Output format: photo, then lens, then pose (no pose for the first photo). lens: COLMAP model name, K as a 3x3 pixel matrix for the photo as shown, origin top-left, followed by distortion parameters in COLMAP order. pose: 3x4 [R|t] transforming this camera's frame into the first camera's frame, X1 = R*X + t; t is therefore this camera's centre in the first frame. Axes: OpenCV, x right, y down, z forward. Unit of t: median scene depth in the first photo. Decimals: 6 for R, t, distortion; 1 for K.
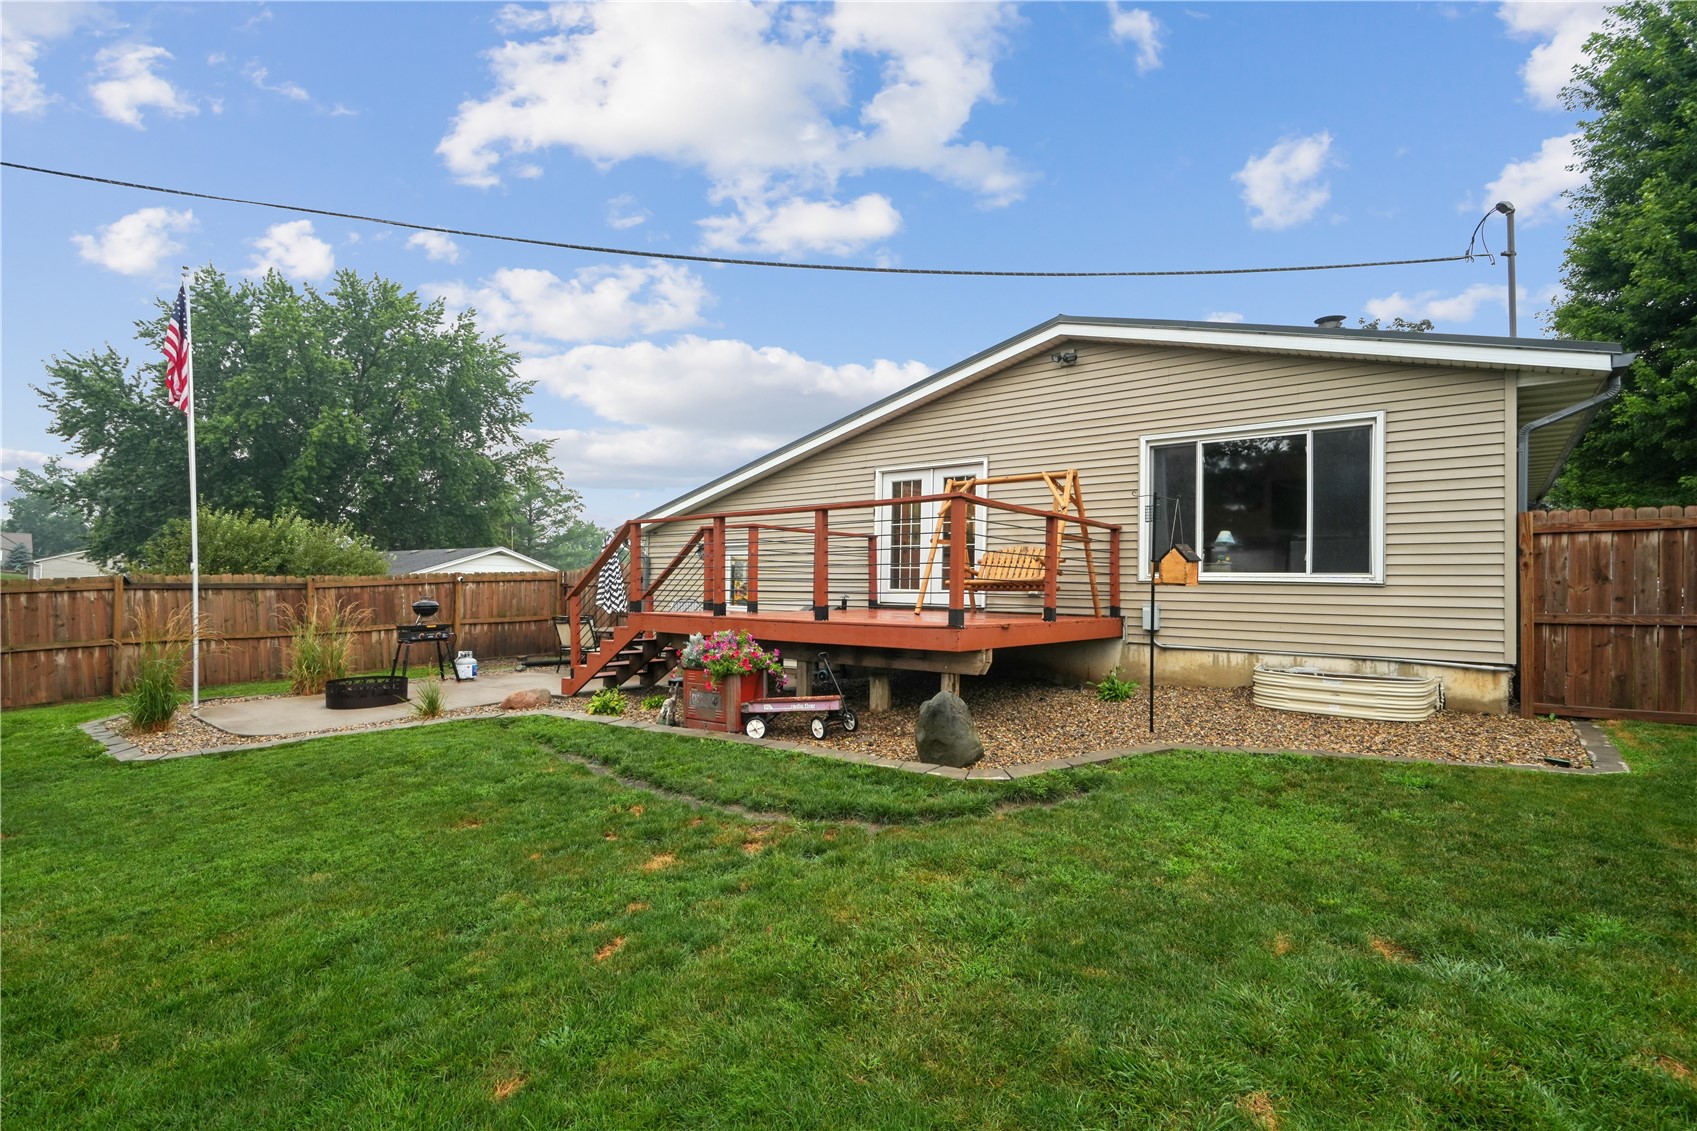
lens RADIAL K [[769.3, 0, 852.0], [0, 769.3, 577.2], [0, 0, 1]] dist [-0.003675, 0.000492]
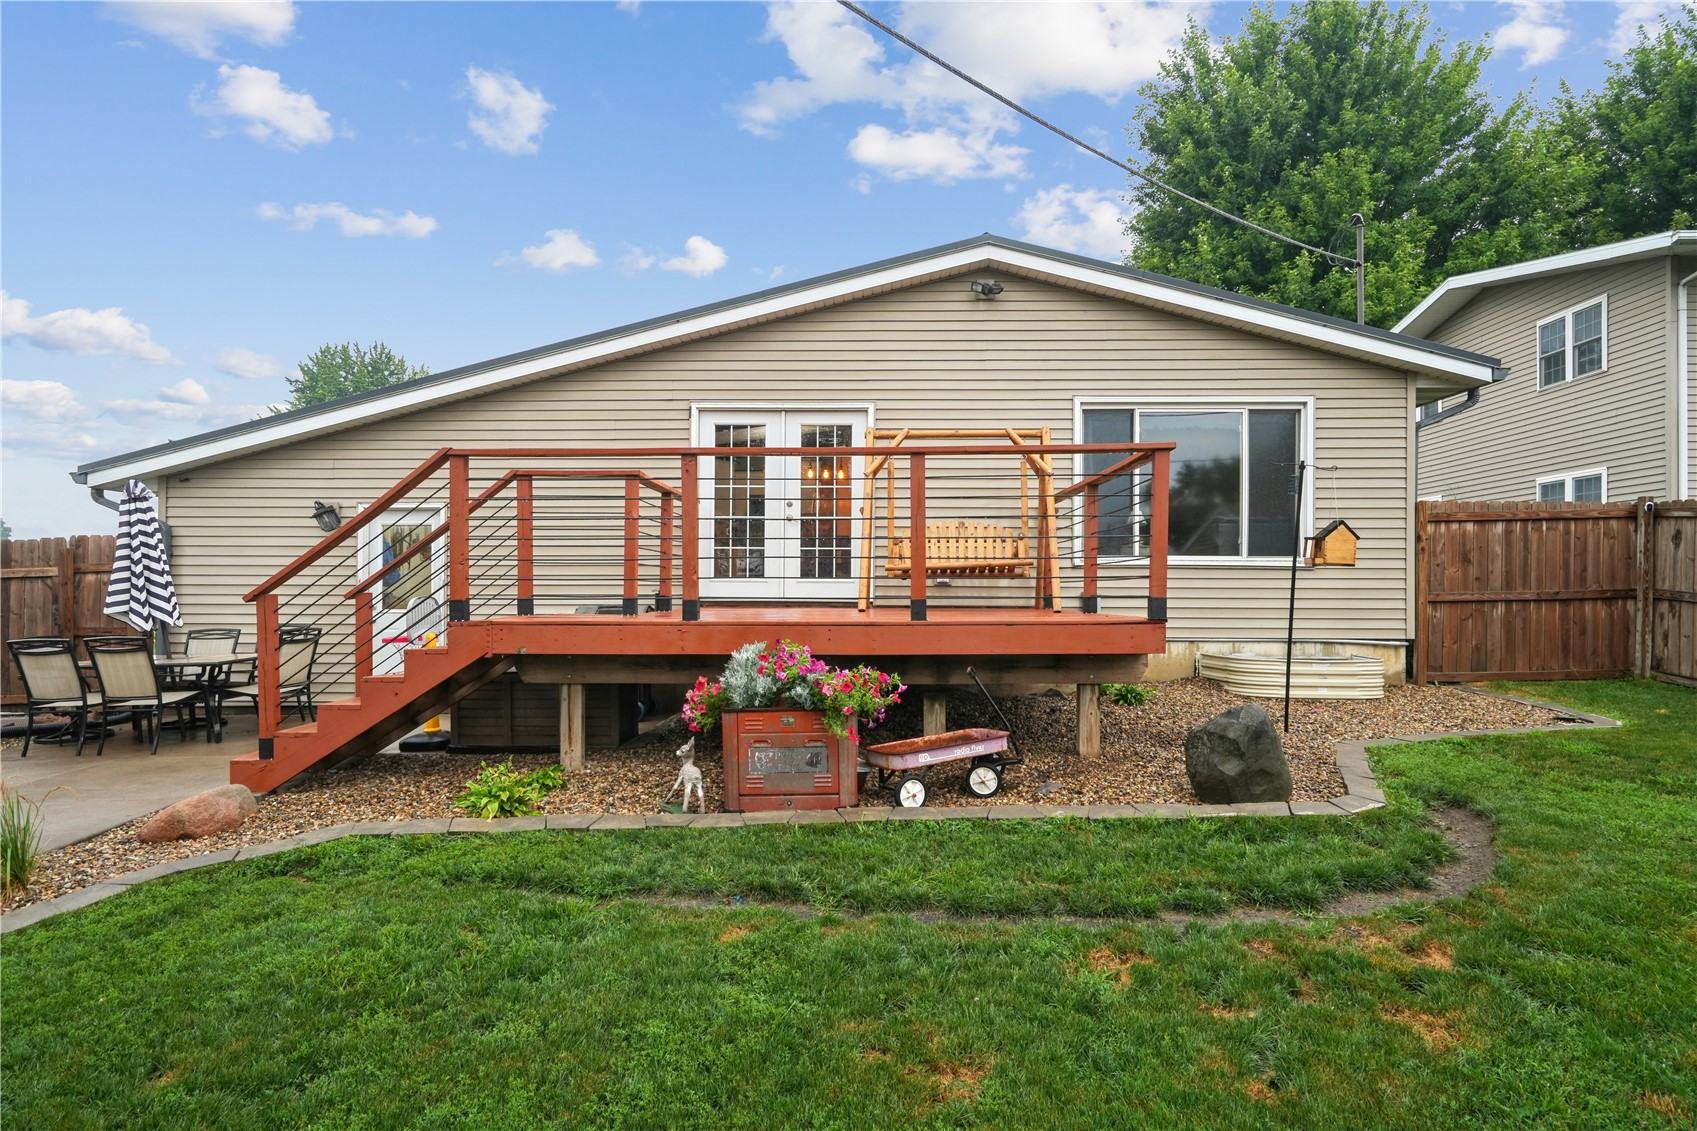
lens RADIAL K [[936.6, 0, 849.7], [0, 936.6, 587.5], [0, 0, 1]] dist [0.004540, 0.000509]
pose [[0.799950, -0.011644, 0.599954, -0.589287], [0.000248, 0.999818, 0.019074, 0.013194], [-0.600067, -0.015110, 0.799807, 0.400274]]
